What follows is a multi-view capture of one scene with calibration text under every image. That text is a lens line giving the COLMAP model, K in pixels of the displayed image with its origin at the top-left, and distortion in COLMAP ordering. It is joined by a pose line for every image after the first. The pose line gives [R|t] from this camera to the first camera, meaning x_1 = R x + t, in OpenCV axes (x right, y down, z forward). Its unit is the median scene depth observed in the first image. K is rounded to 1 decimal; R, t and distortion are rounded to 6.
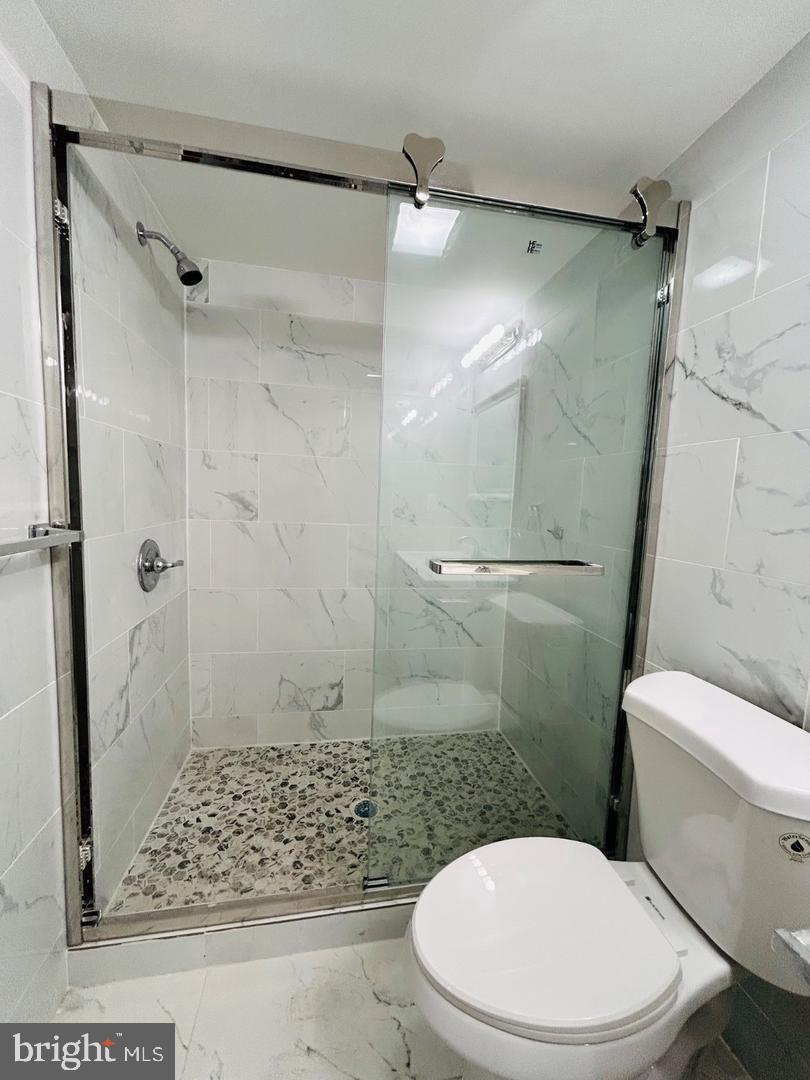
lens RADIAL K [[434.6, 0, 405.0], [0, 434.6, 540.0], [0, 0, 1]] dist [-0.002277, 0.000729]
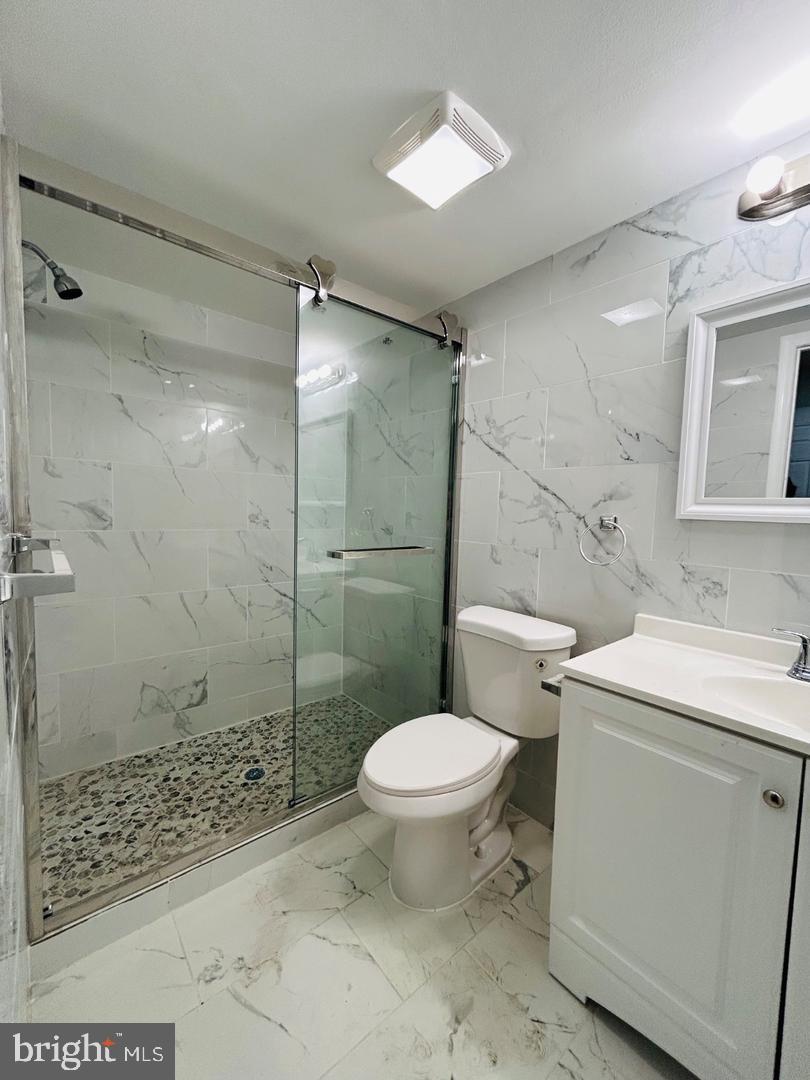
lens RADIAL K [[434.7, 0, 405.0], [0, 434.7, 540.0], [0, 0, 1]] dist [0.001167, 0.000261]
pose [[0.870329, -0.049492, 0.489978, -0.294957], [0.054723, 0.998495, 0.003655, 0.014192], [-0.489421, 0.023632, 0.871727, -0.235986]]
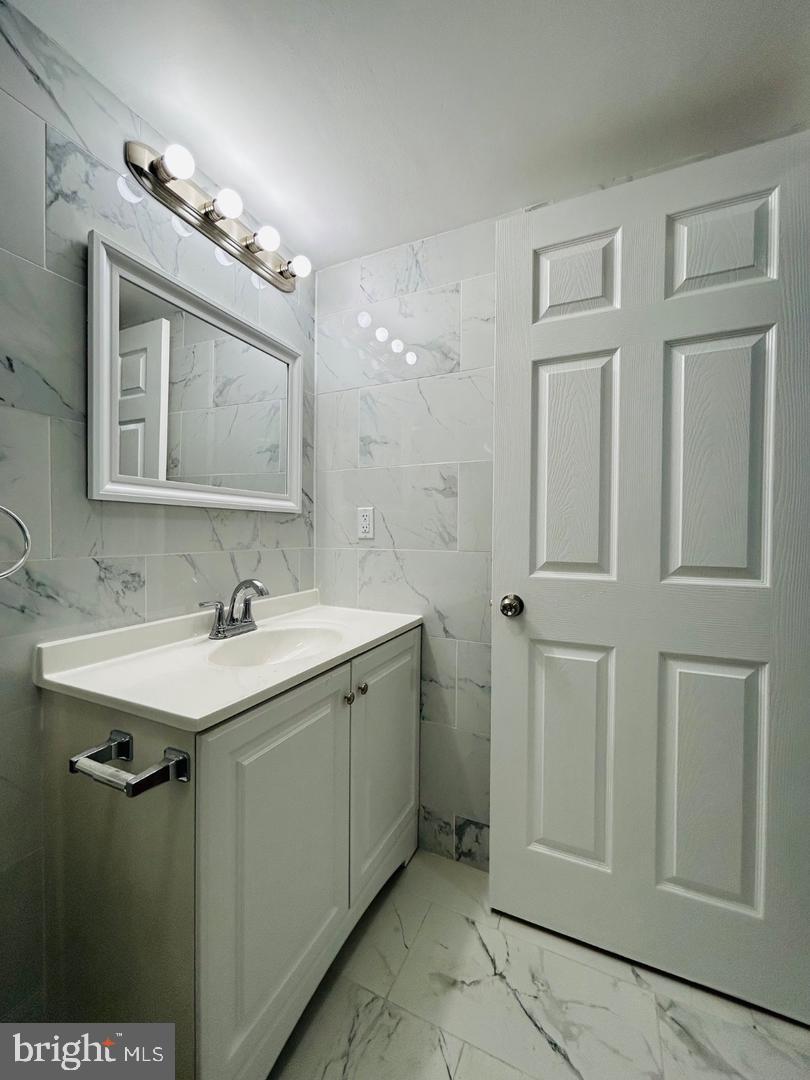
lens RADIAL K [[437.7, 0, 405.0], [0, 437.7, 540.0], [0, 0, 1]] dist [-0.000713, 0.001008]
pose [[-0.810641, -0.054750, 0.582978, -0.175863], [0.020533, 0.992349, 0.121748, -0.003323], [-0.585183, 0.110664, -0.803314, 0.451192]]
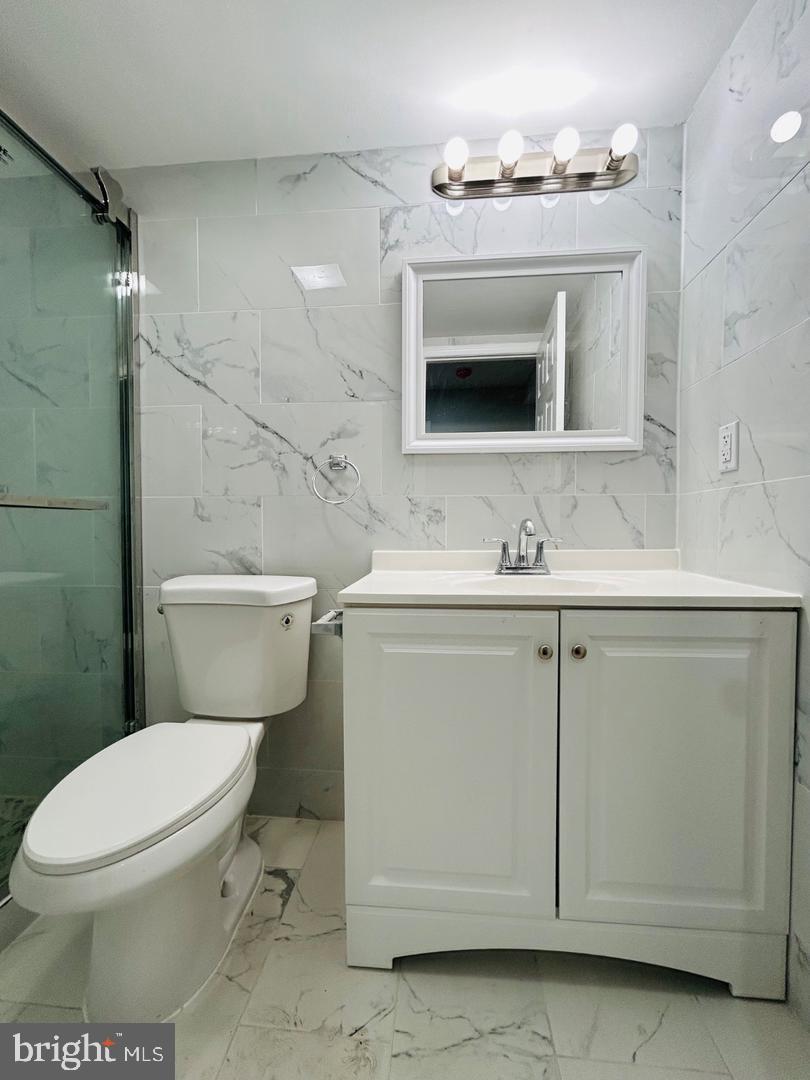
lens RADIAL K [[437.7, 0, 405.0], [0, 437.7, 540.0], [0, 0, 1]] dist [-0.000713, 0.001008]
pose [[0.271883, -0.065630, 0.960090, -0.292160], [0.106192, 0.993625, 0.037851, 0.140072], [-0.956453, 0.091663, 0.277119, -0.010036]]
